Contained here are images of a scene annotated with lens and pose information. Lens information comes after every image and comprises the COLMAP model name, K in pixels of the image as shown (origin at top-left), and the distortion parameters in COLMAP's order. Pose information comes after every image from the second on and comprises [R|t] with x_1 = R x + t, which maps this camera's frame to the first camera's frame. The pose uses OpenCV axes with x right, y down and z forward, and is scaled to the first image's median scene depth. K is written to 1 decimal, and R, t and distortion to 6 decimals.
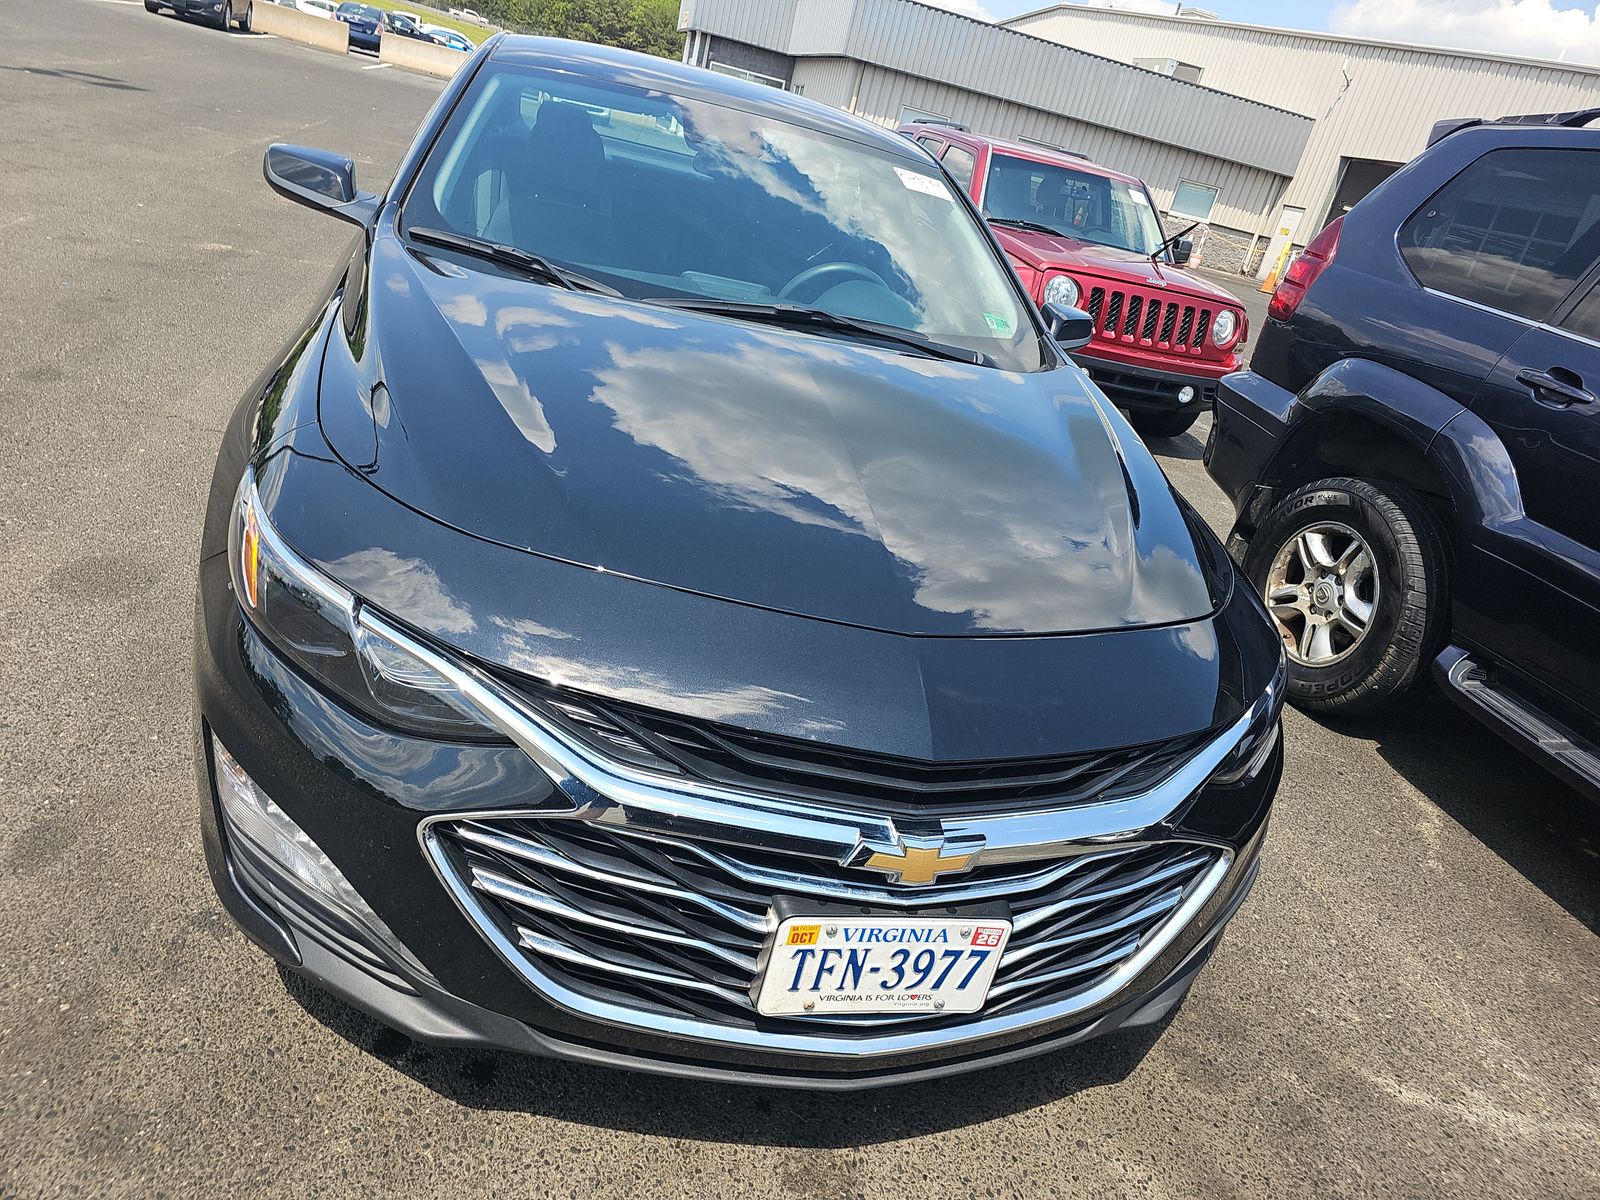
lens RADIAL K [[1080.3, 0, 800.0], [0, 1080.3, 600.0], [0, 0, 1]] dist [0.009719, -0.001639]
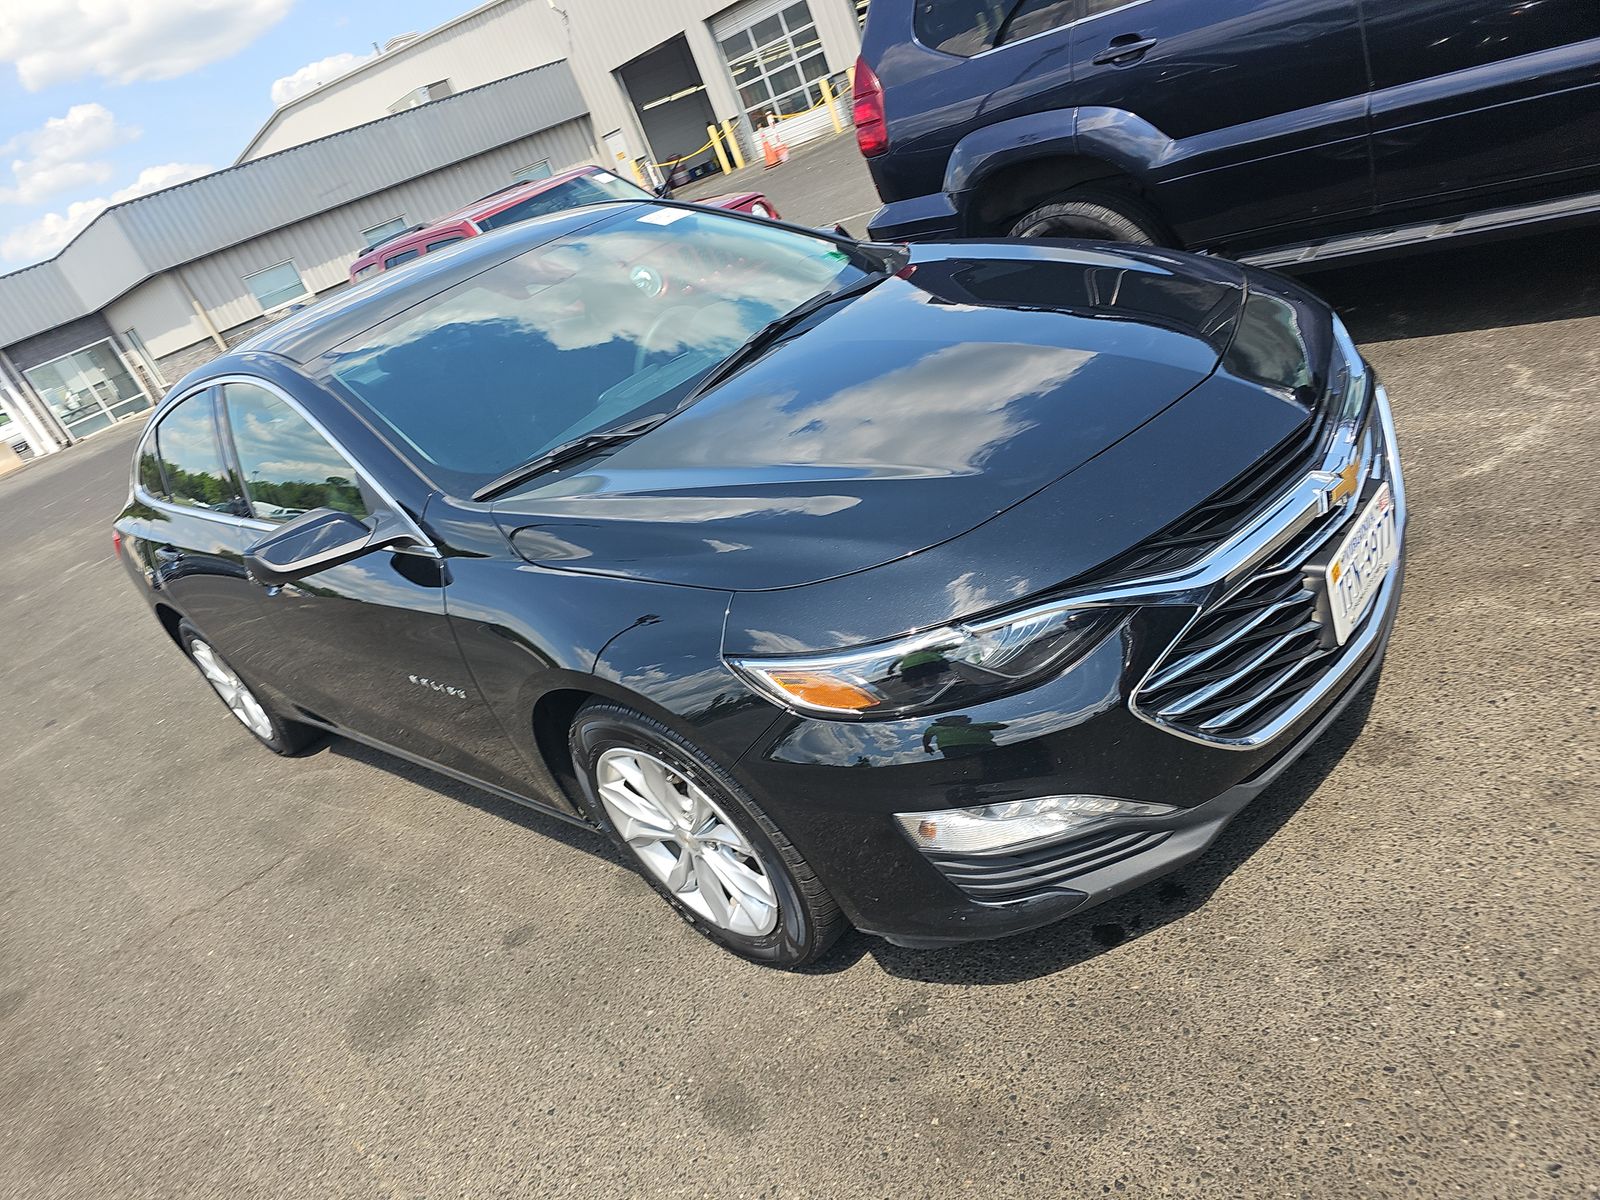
lens RADIAL K [[1065.3, 0, 798.8], [0, 1065.3, 619.9], [0, 0, 1]] dist [0.043506, -0.045288]
pose [[0.671548, -0.686189, 0.279585, -0.409724], [0.685866, 0.718444, 0.115873, -0.127051], [-0.280377, 0.113944, 0.953103, -0.046021]]
